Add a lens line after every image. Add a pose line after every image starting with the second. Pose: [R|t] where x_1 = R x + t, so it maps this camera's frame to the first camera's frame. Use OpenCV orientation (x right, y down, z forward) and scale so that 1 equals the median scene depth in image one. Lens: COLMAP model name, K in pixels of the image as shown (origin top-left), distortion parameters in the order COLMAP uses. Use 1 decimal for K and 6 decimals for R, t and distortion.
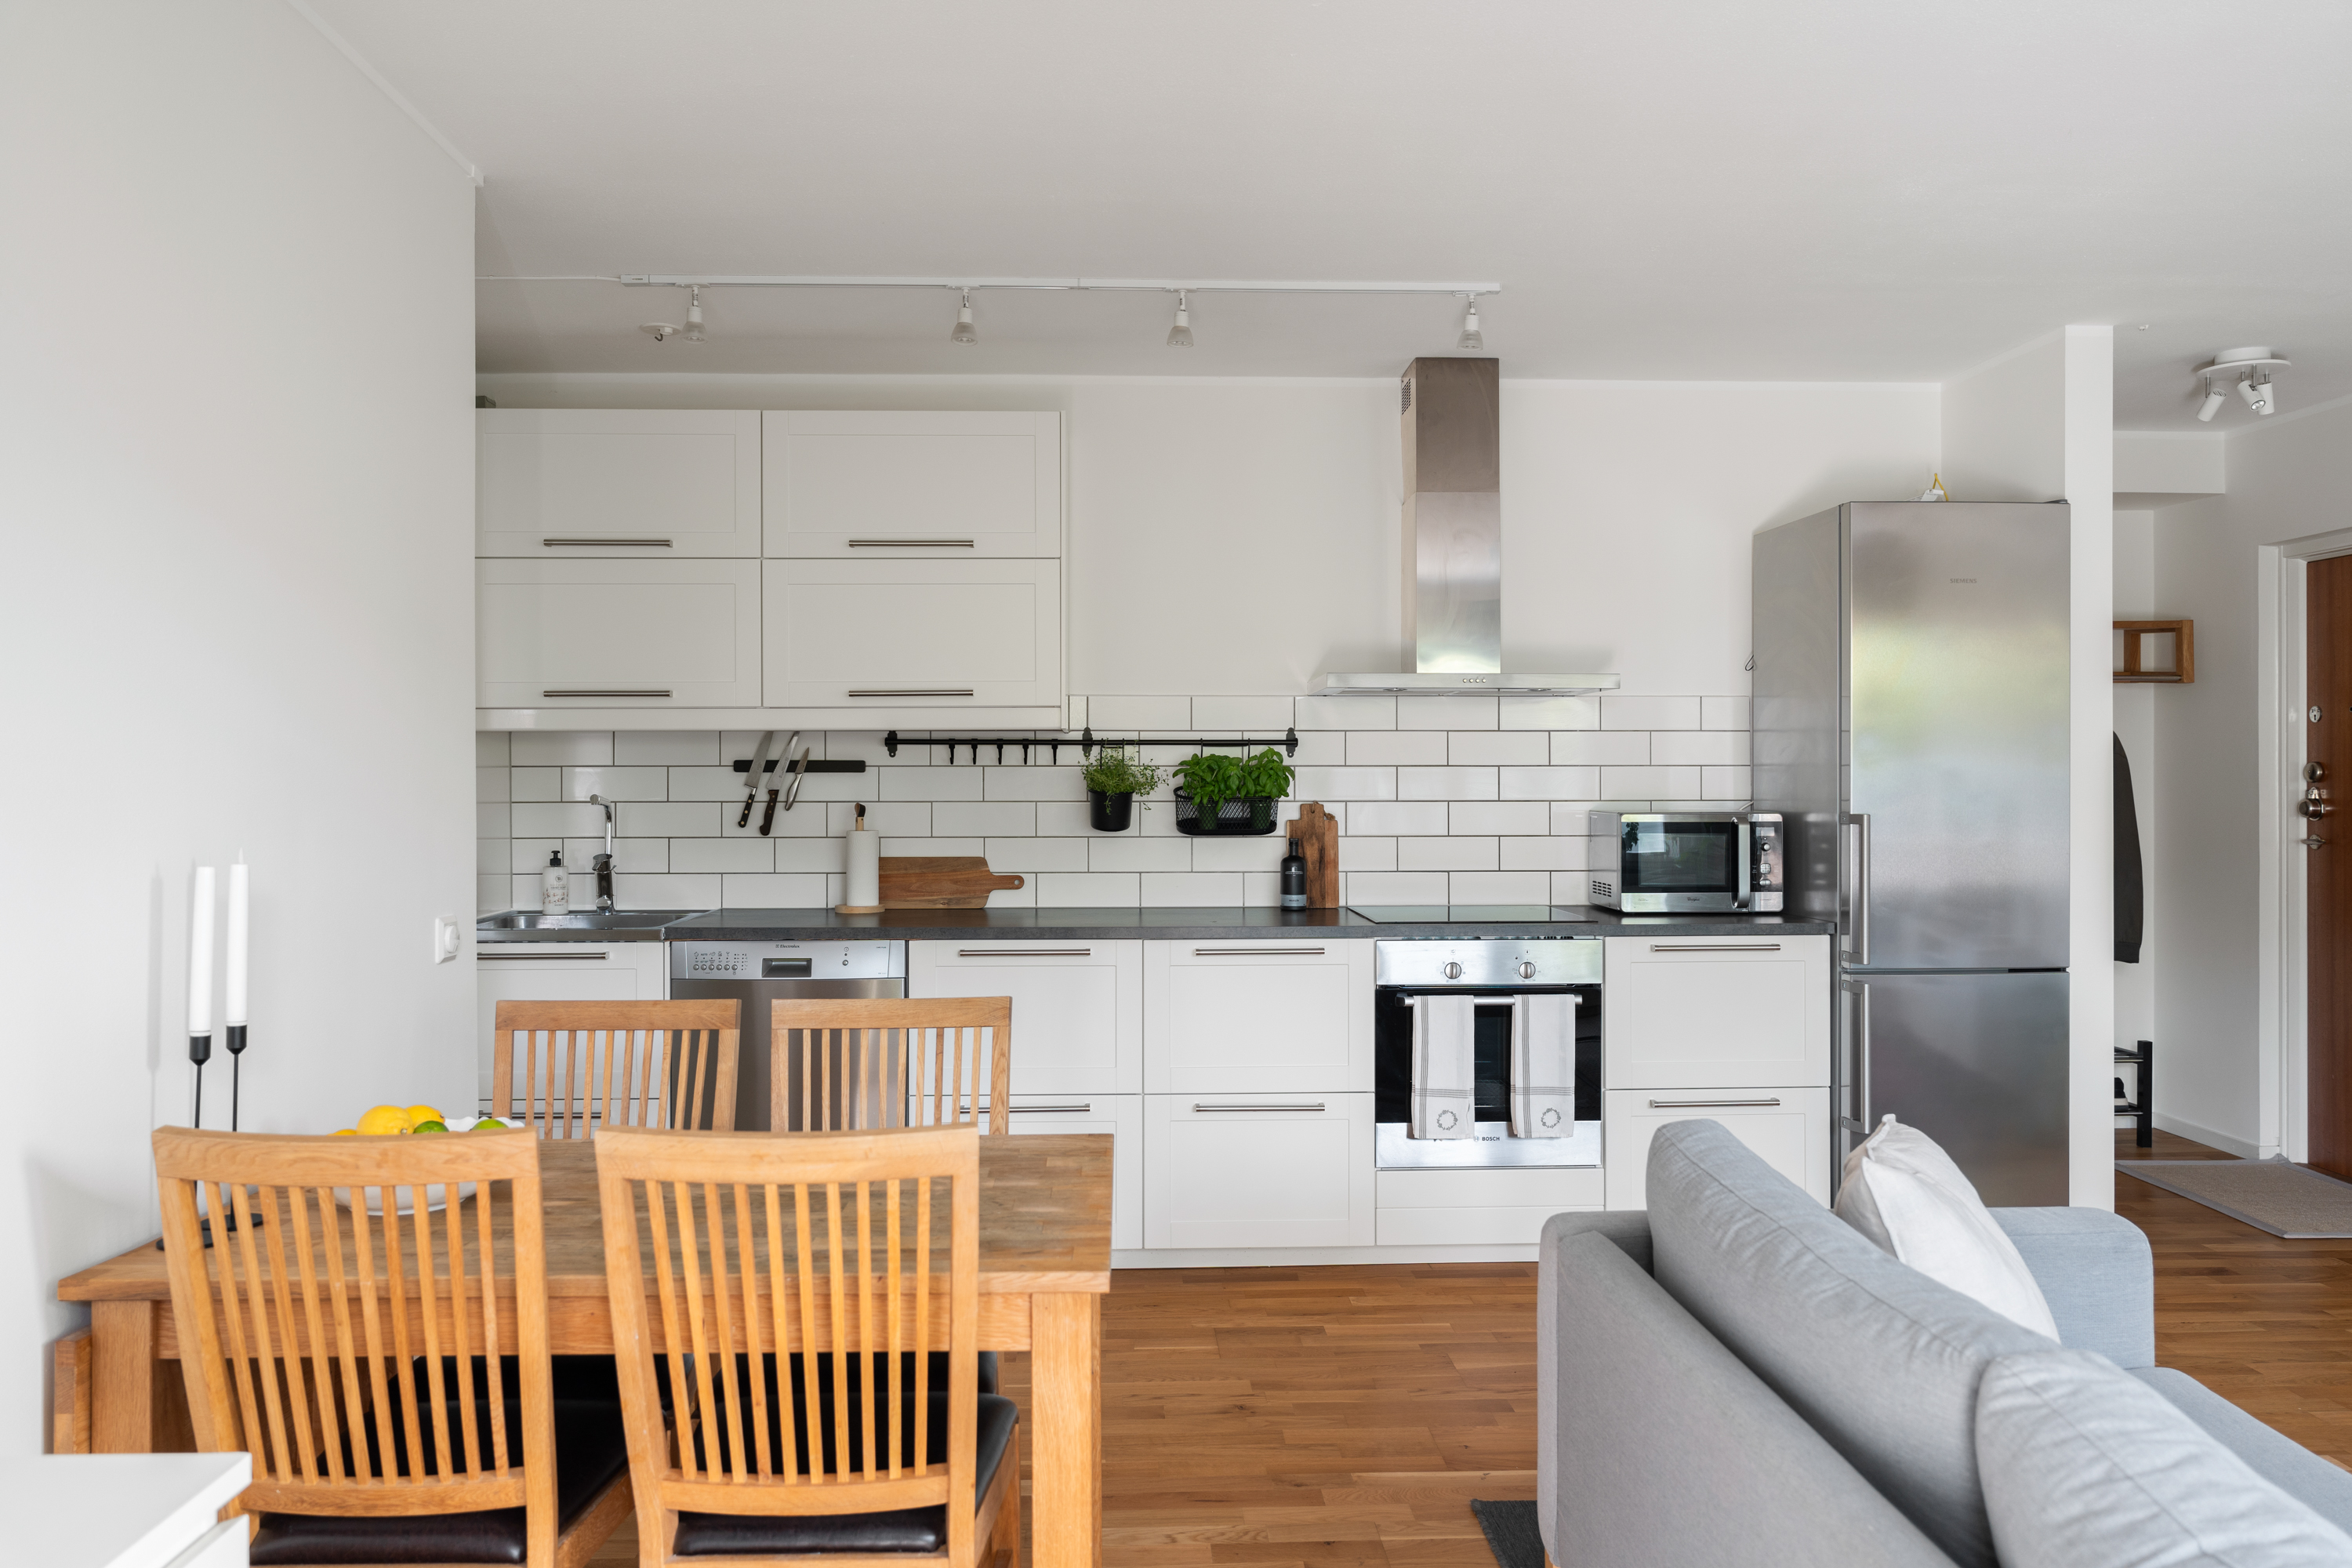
lens RADIAL K [[1619.0, 0, 1176.0], [0, 1619.0, 784.0], [0, 0, 1]] dist [-0.004679, -0.001002]
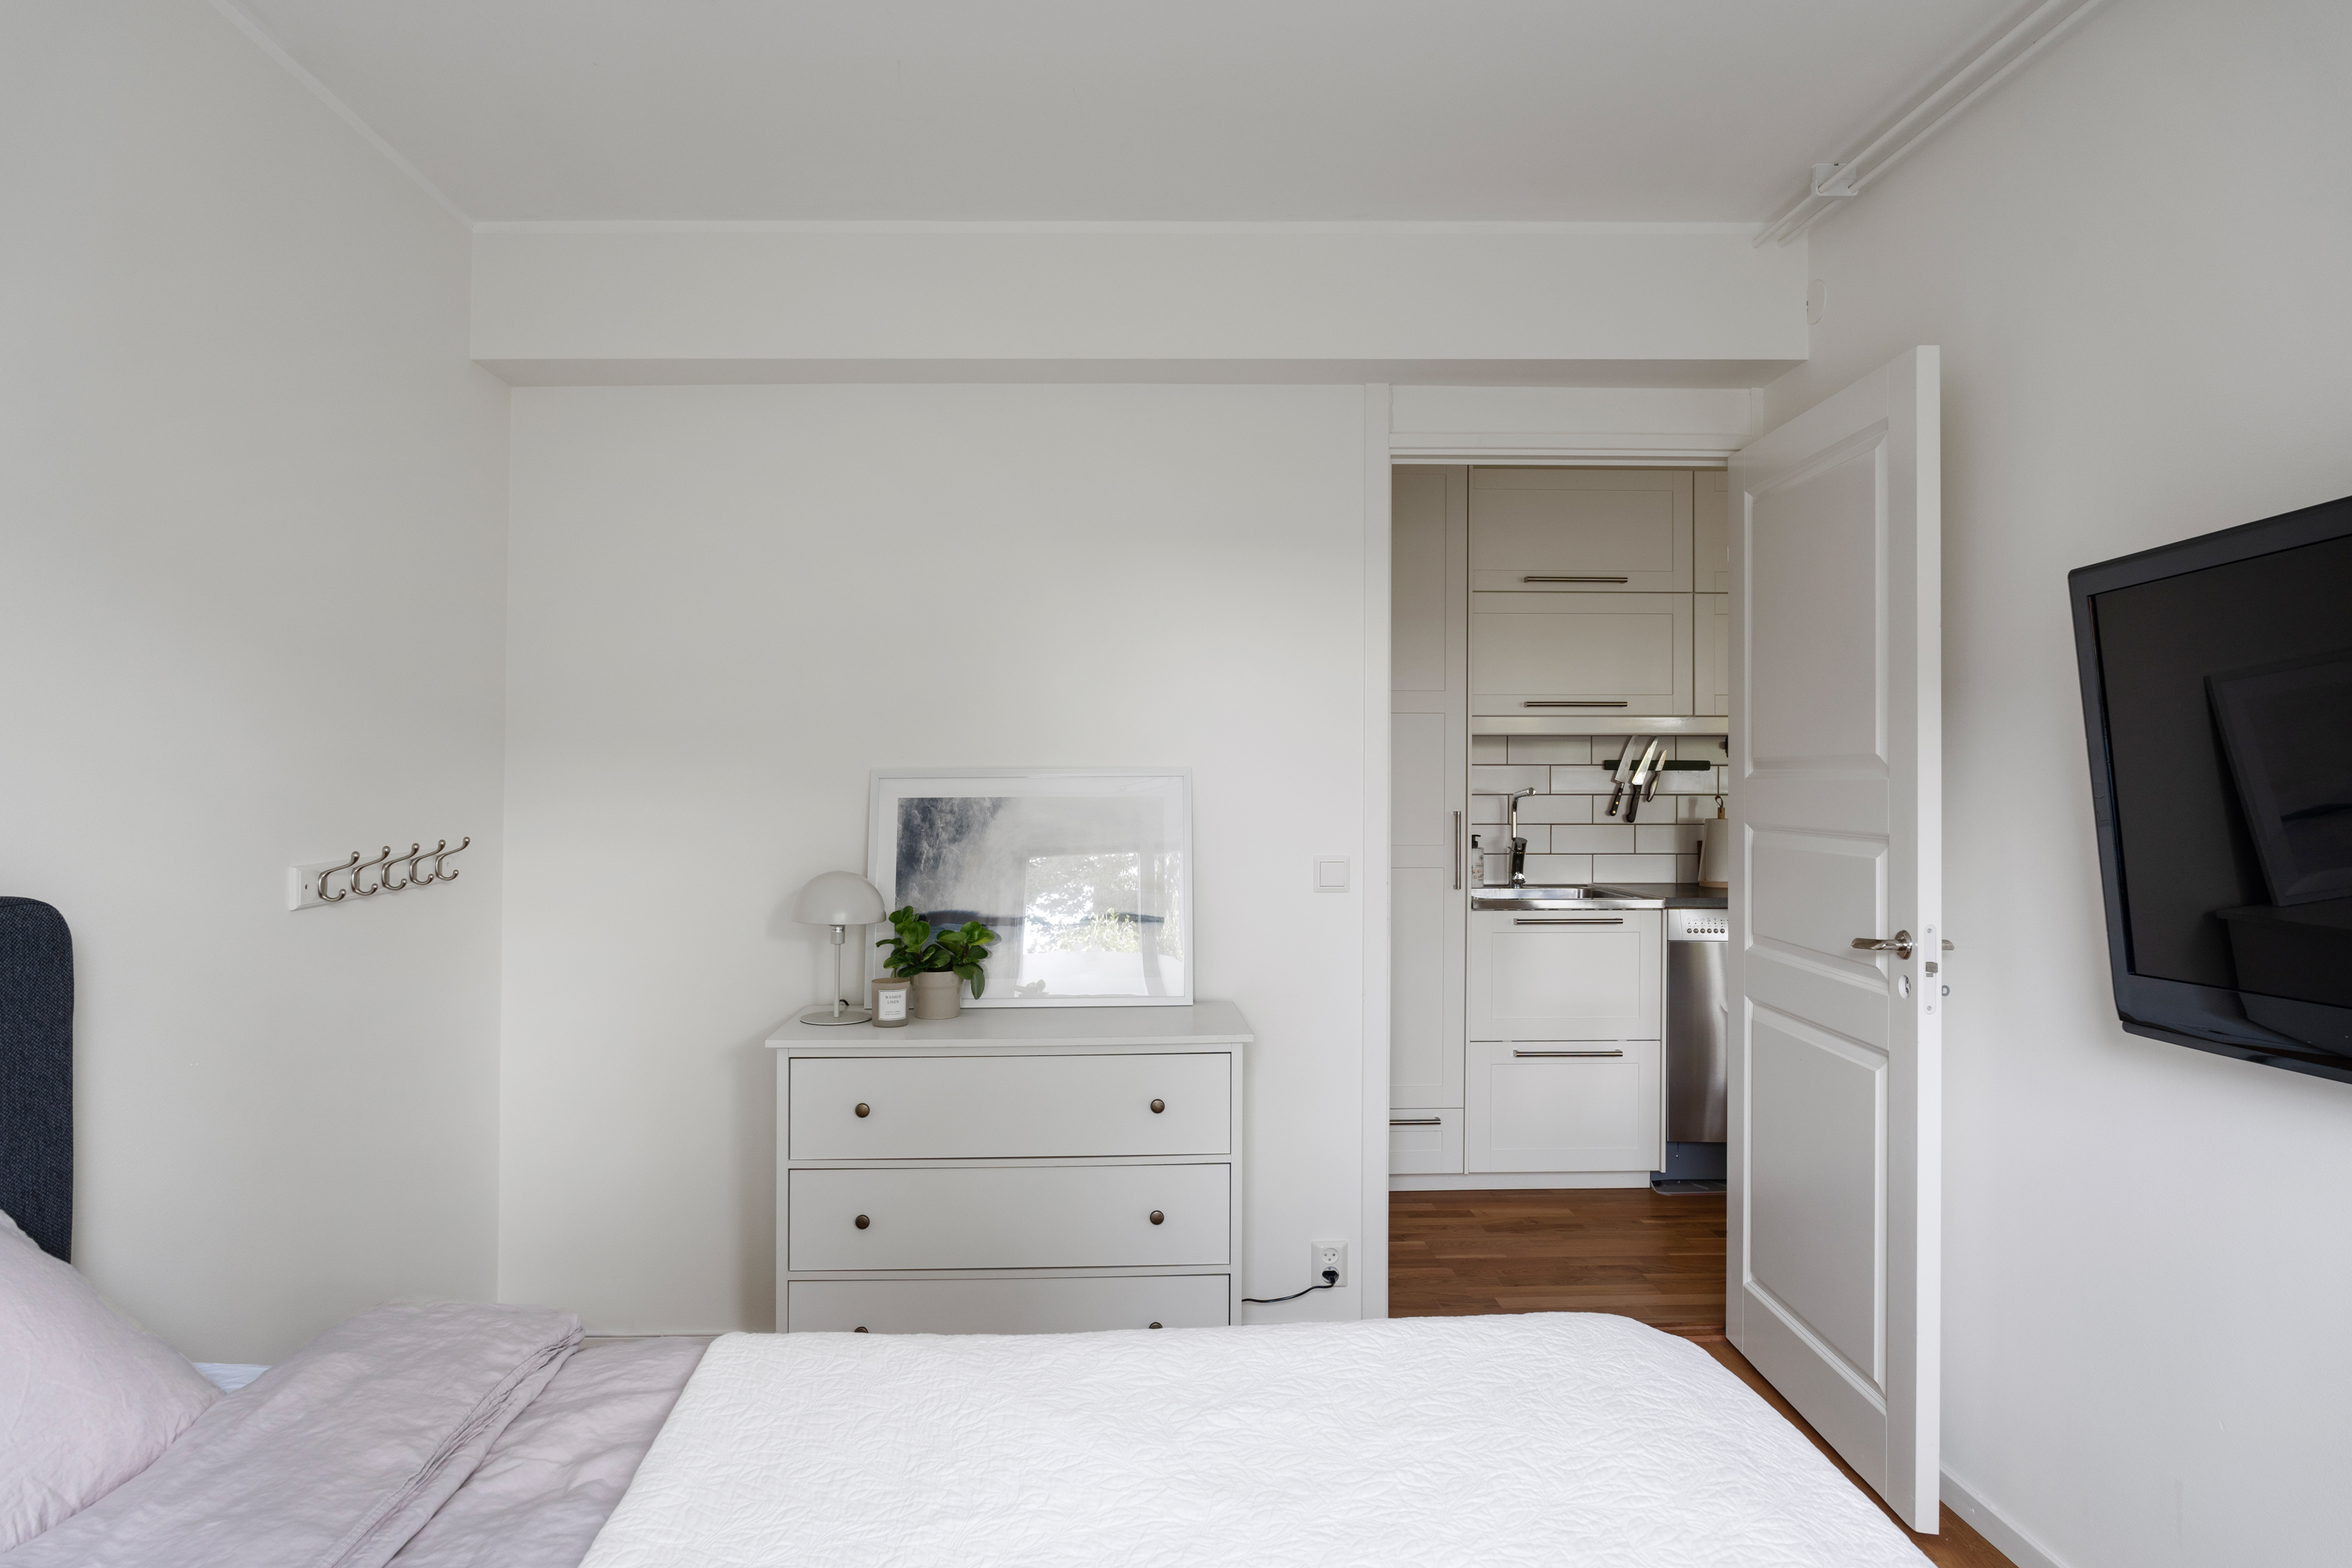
lens RADIAL K [[1377.5, 0, 1171.9], [0, 1377.5, 750.1], [0, 0, 1]] dist [0.003383, 0.000294]
pose [[0.999770, 0.002652, 0.021298, -0.618596], [-0.002192, 0.999765, -0.021582, 0.000780], [-0.021351, 0.021530, 0.999540, -0.016826]]
